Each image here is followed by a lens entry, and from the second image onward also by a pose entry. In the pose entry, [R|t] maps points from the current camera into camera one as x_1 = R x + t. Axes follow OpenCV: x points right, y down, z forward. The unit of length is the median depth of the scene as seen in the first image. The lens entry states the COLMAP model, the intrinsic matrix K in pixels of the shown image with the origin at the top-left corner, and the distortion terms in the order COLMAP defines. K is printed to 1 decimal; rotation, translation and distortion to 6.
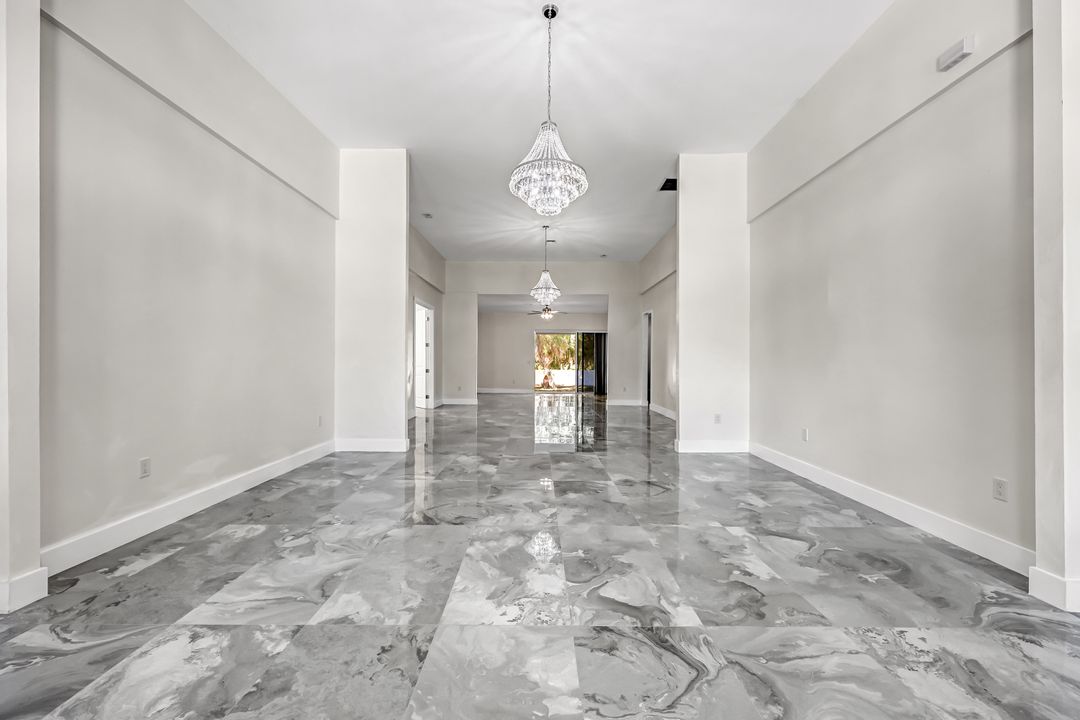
lens RADIAL K [[439.8, 0, 534.0], [0, 439.8, 361.4], [0, 0, 1]] dist [-0.000167, 0.000253]
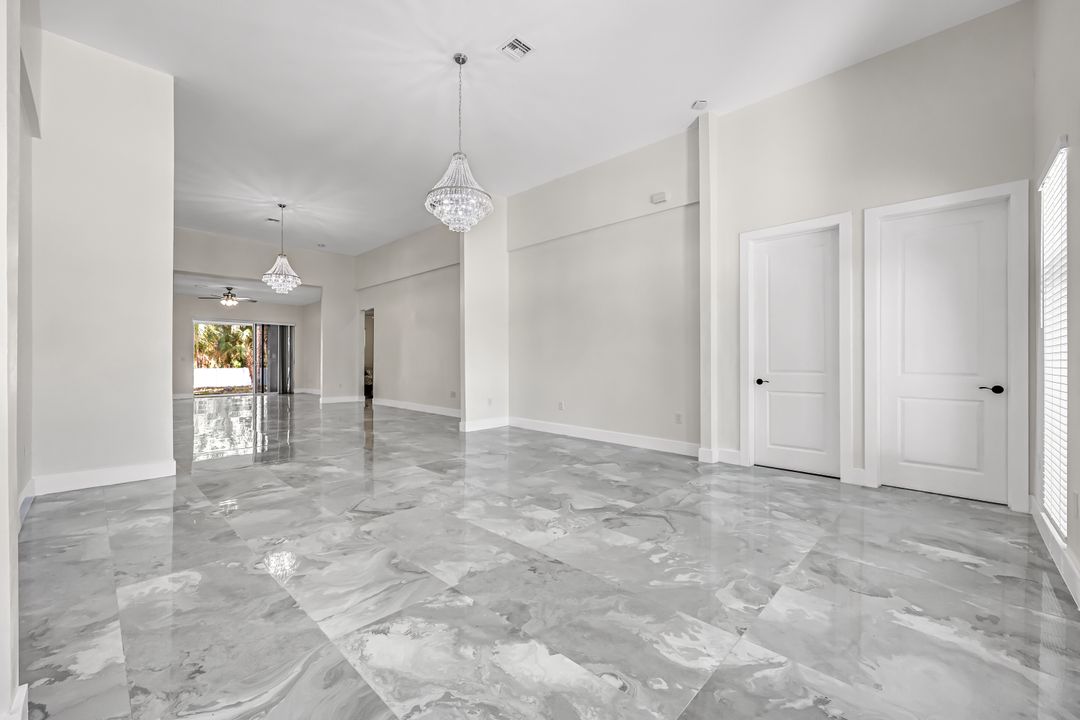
lens RADIAL K [[443.1, 0, 537.2], [0, 443.1, 358.7], [0, 0, 1]] dist [-0.000371, -0.000074]
pose [[0.692312, -0.001926, 0.721596, -0.791584], [0.001330, 0.999998, 0.001394, 0.007384], [-0.721597, -0.000005, 0.692313, 0.035530]]
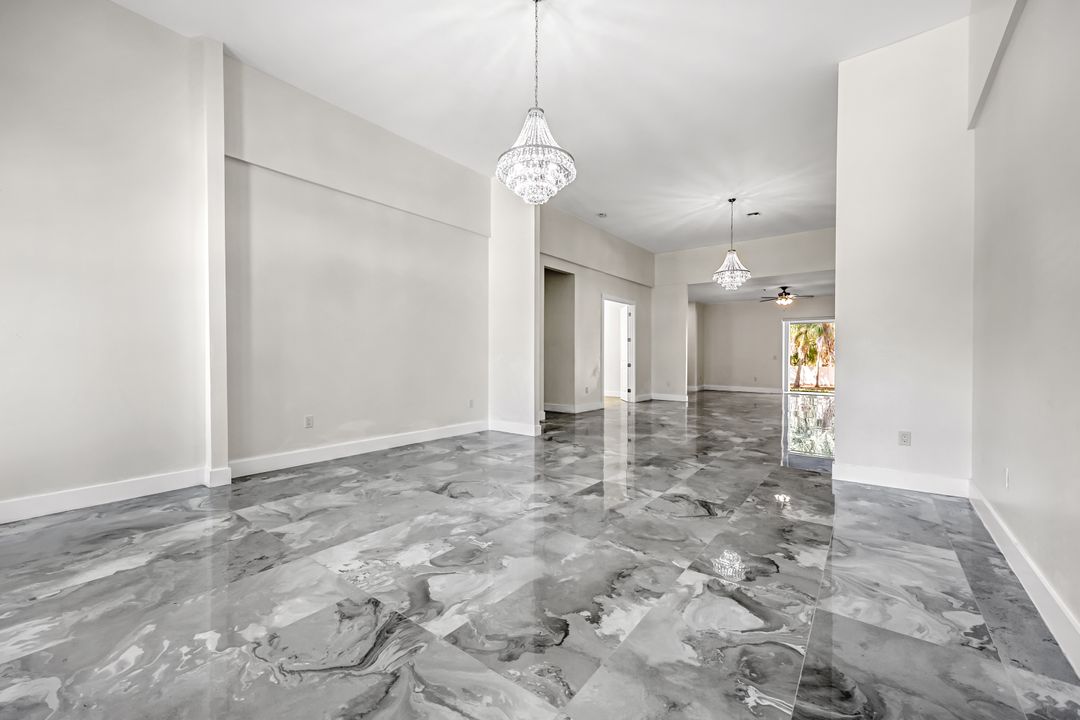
lens RADIAL K [[430.1, 0, 536.3], [0, 430.1, 361.5], [0, 0, 1]] dist [0.000069, -0.000526]
pose [[0.791626, 0.003177, -0.610998, 0.724534], [0.002827, 0.999957, 0.008863, 0.012036], [0.610999, -0.008743, 0.791583, 0.277328]]
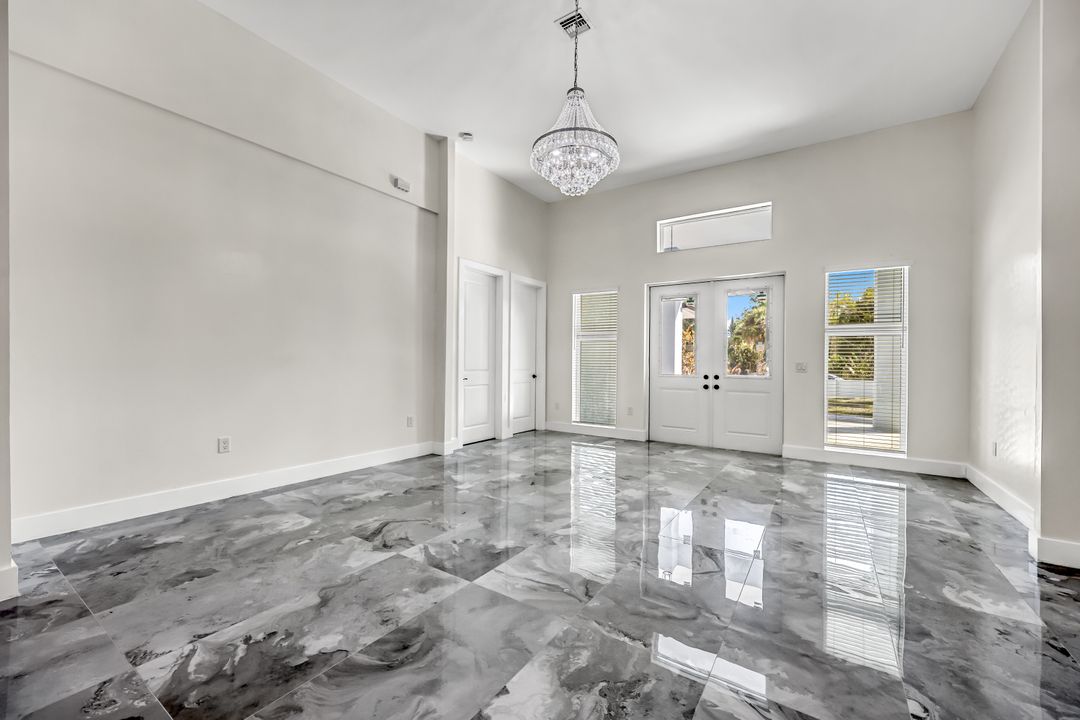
lens RADIAL K [[429.6, 0, 539.1], [0, 429.6, 378.1], [0, 0, 1]] dist [0.000352, 0.000254]
pose [[-0.836337, -0.034688, 0.547118, -0.442598], [-0.016464, 0.999135, 0.038180, 0.005505], [-0.547969, 0.022923, -0.836185, 2.037420]]
